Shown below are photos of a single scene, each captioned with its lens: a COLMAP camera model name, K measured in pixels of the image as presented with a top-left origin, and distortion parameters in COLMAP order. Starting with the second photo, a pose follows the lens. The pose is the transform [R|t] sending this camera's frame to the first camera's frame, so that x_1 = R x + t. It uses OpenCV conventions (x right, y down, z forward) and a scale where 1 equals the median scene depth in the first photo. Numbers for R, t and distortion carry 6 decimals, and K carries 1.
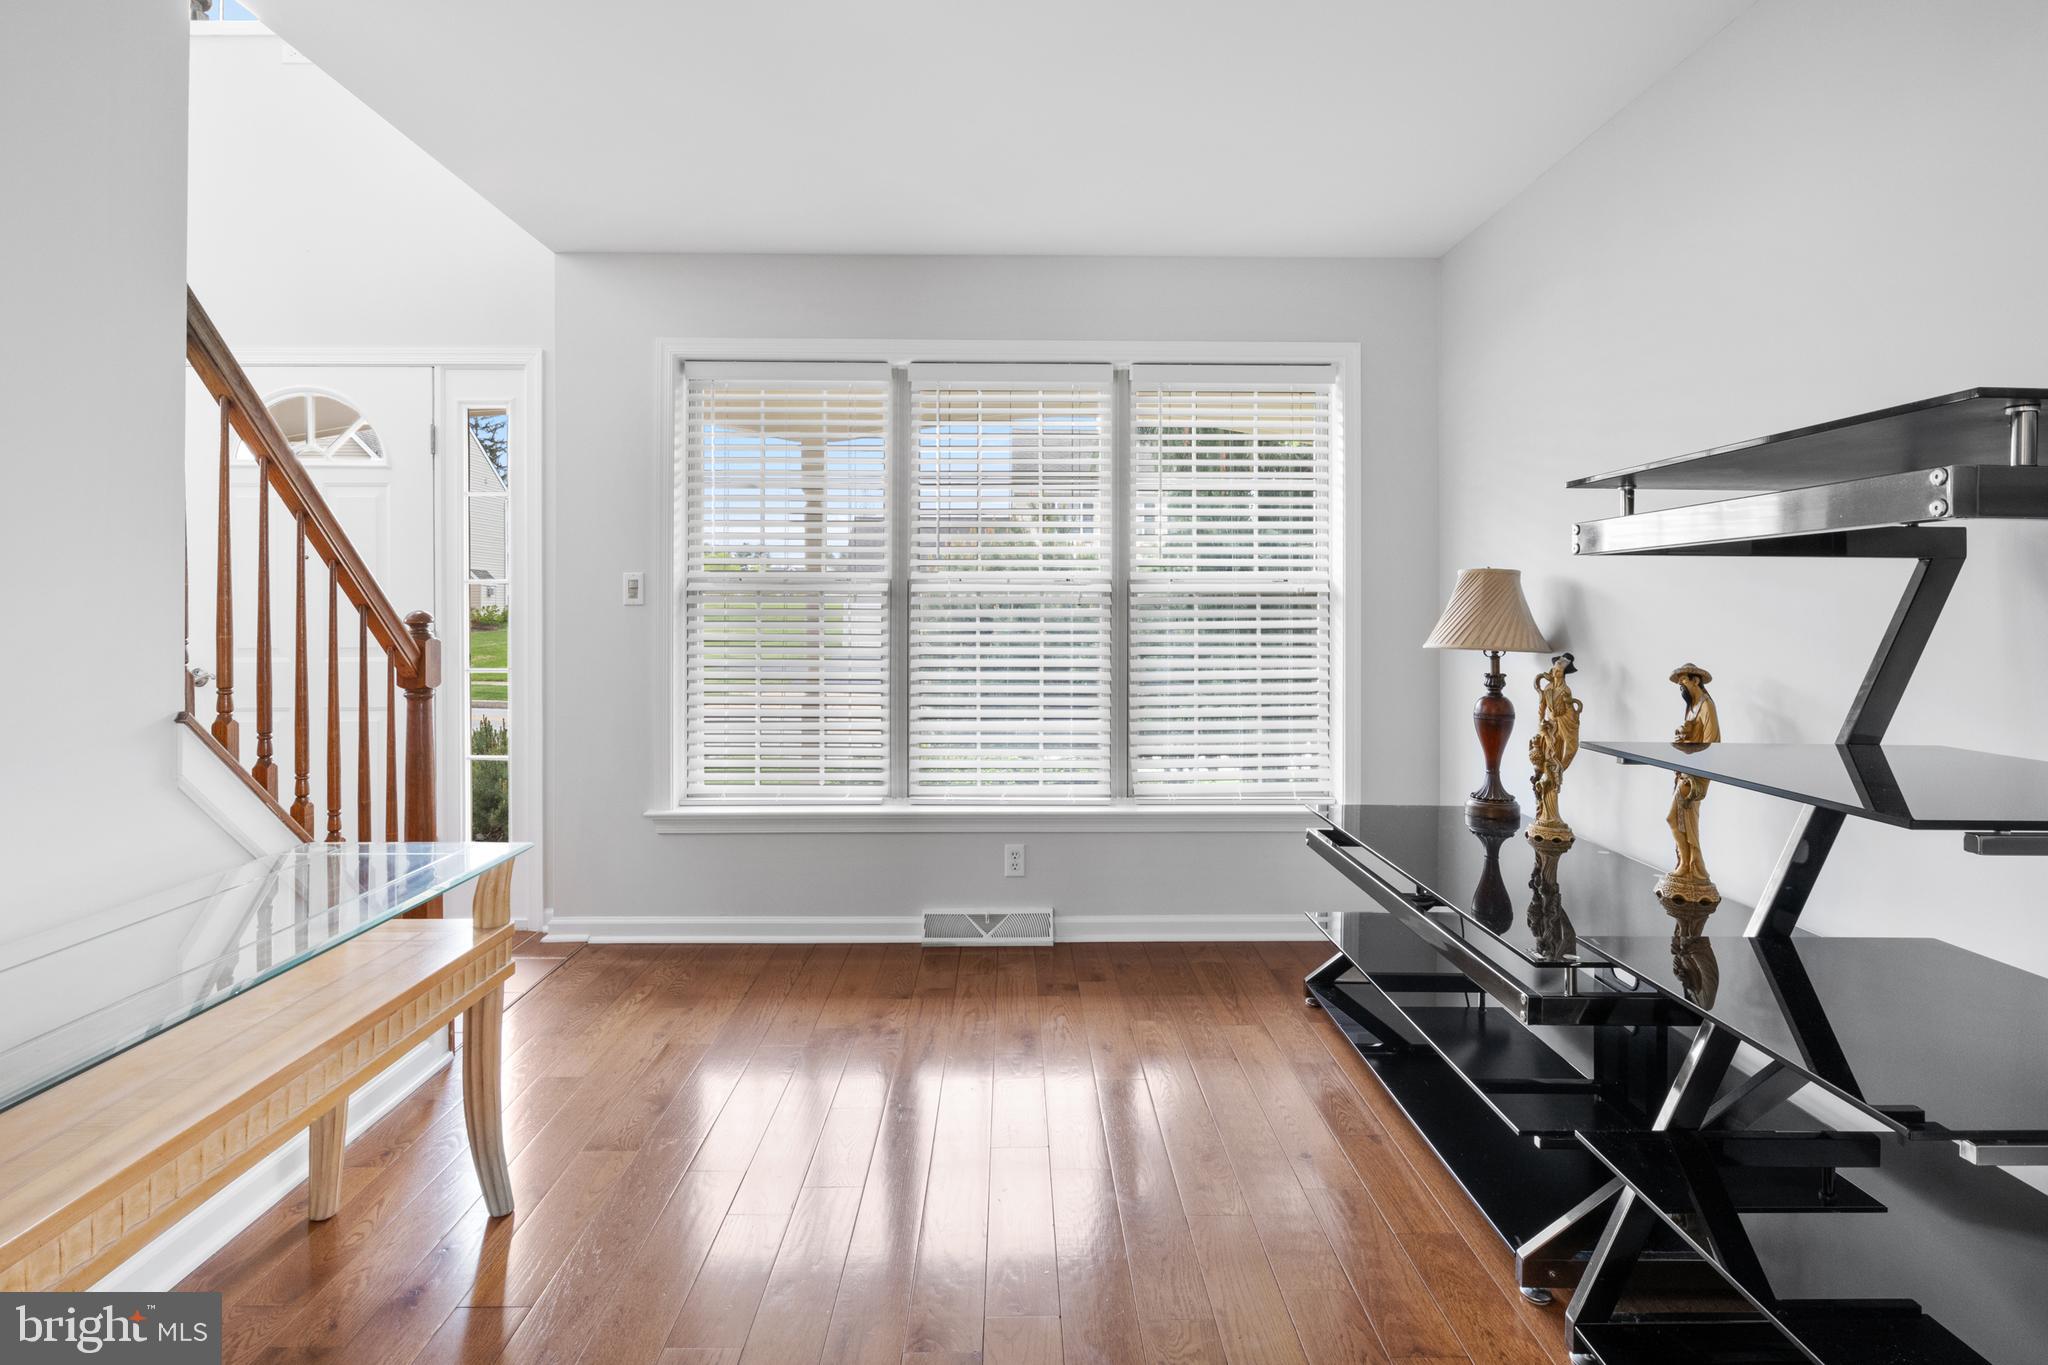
lens RADIAL K [[1036.1, 0, 1024.3], [0, 1036.1, 616.7], [0, 0, 1]] dist [-0.011354, 0.001251]
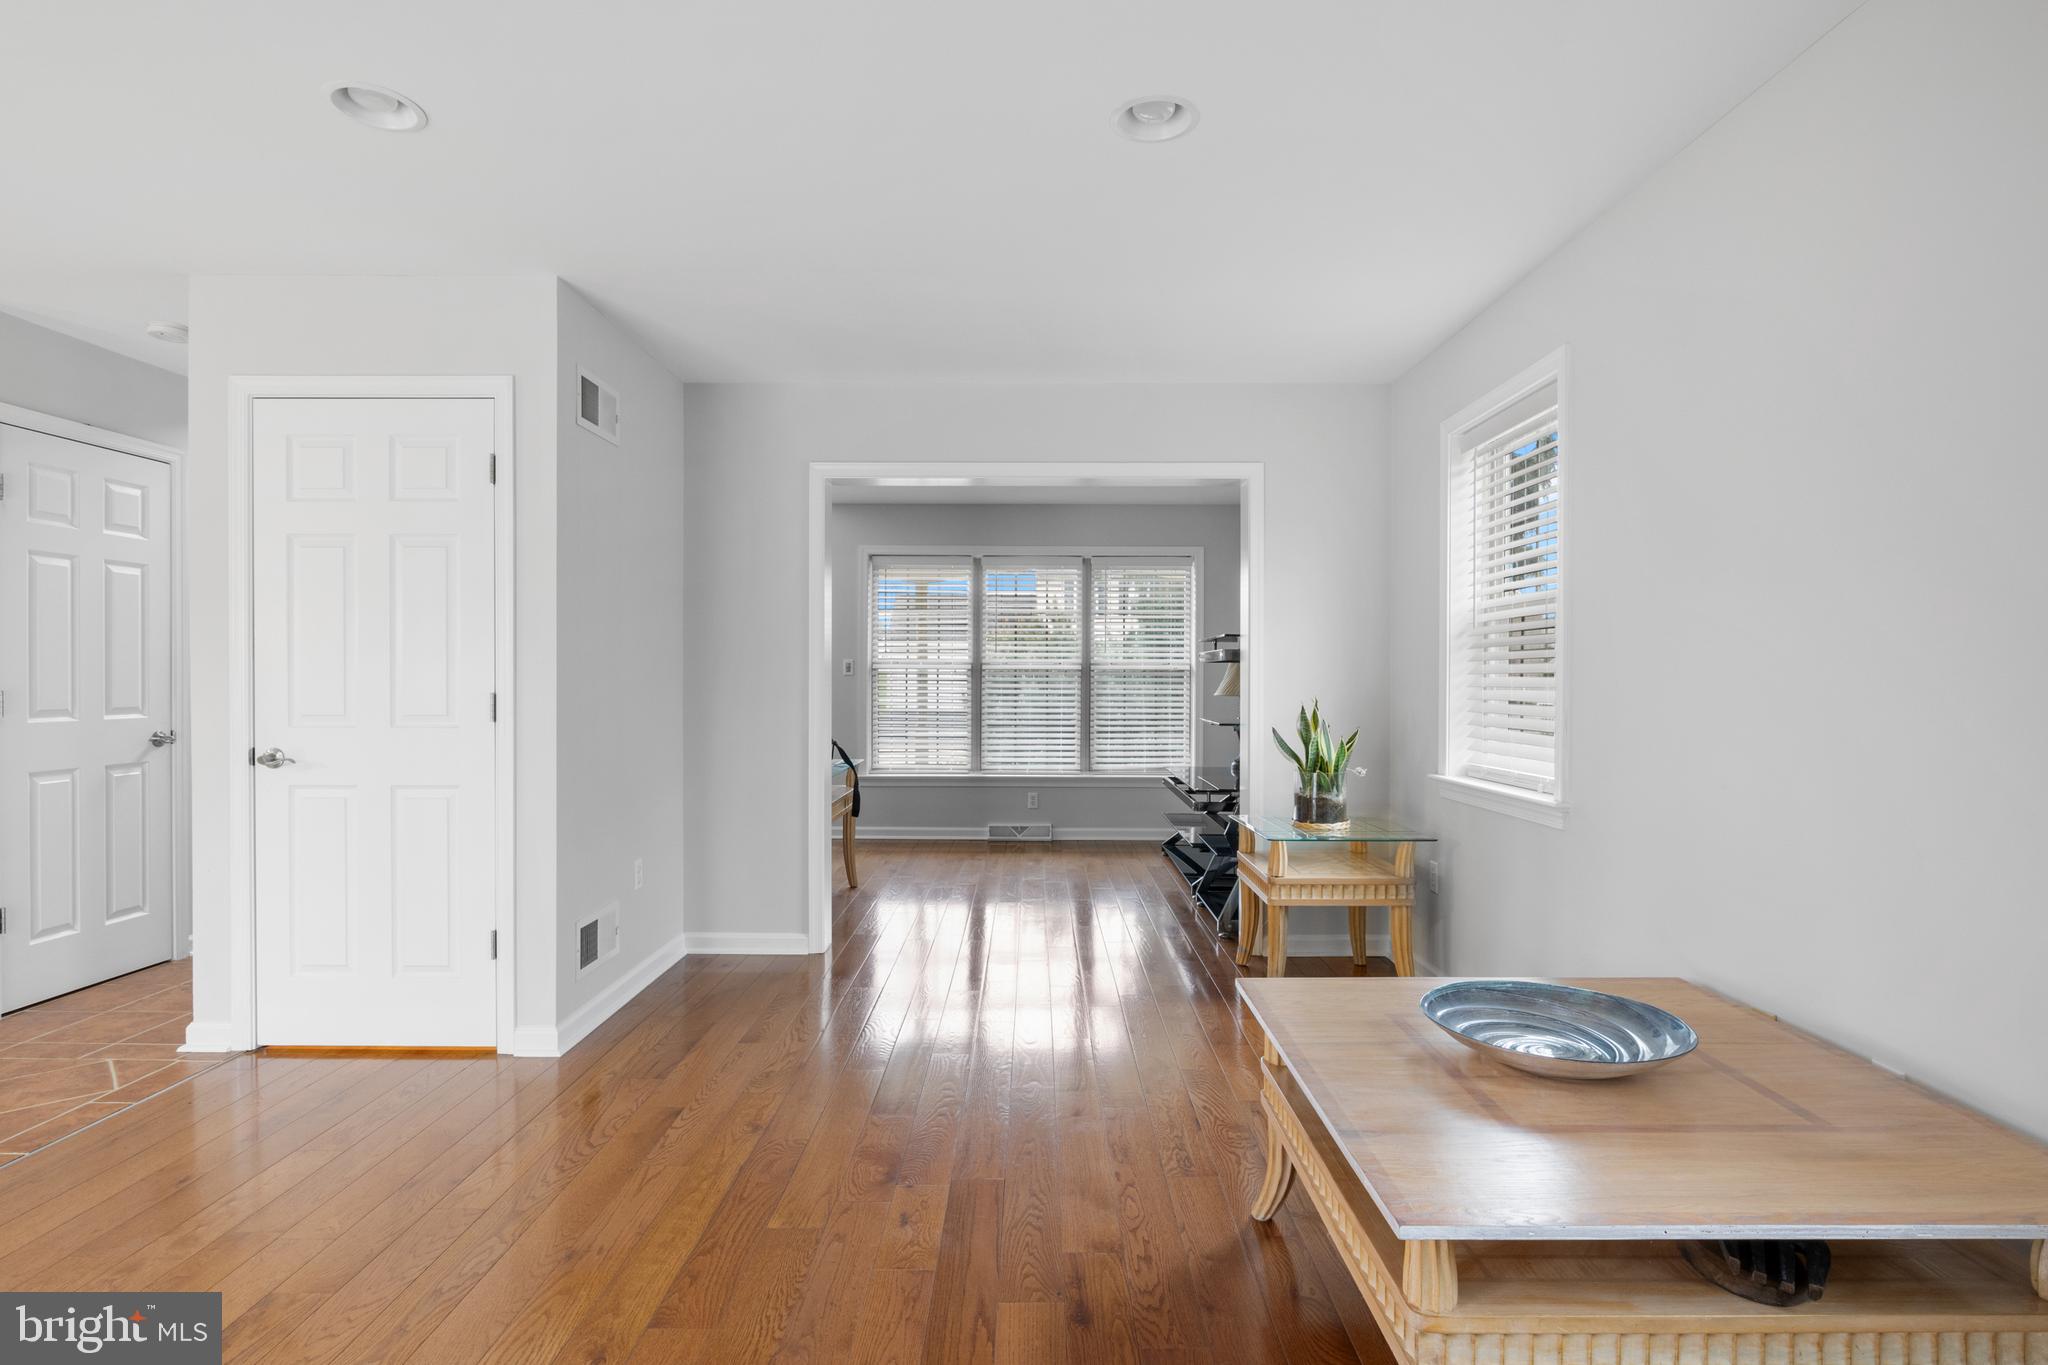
lens RADIAL K [[1036.1, 0, 1024.6], [0, 1036.1, 681.7], [0, 0, 1]] dist [-0.011354, 0.001251]
pose [[0.999717, 0.002359, -0.023677, 0.021832], [-0.002327, 0.999996, 0.001383, -0.001943], [0.023681, -0.001327, 0.999719, -1.031263]]
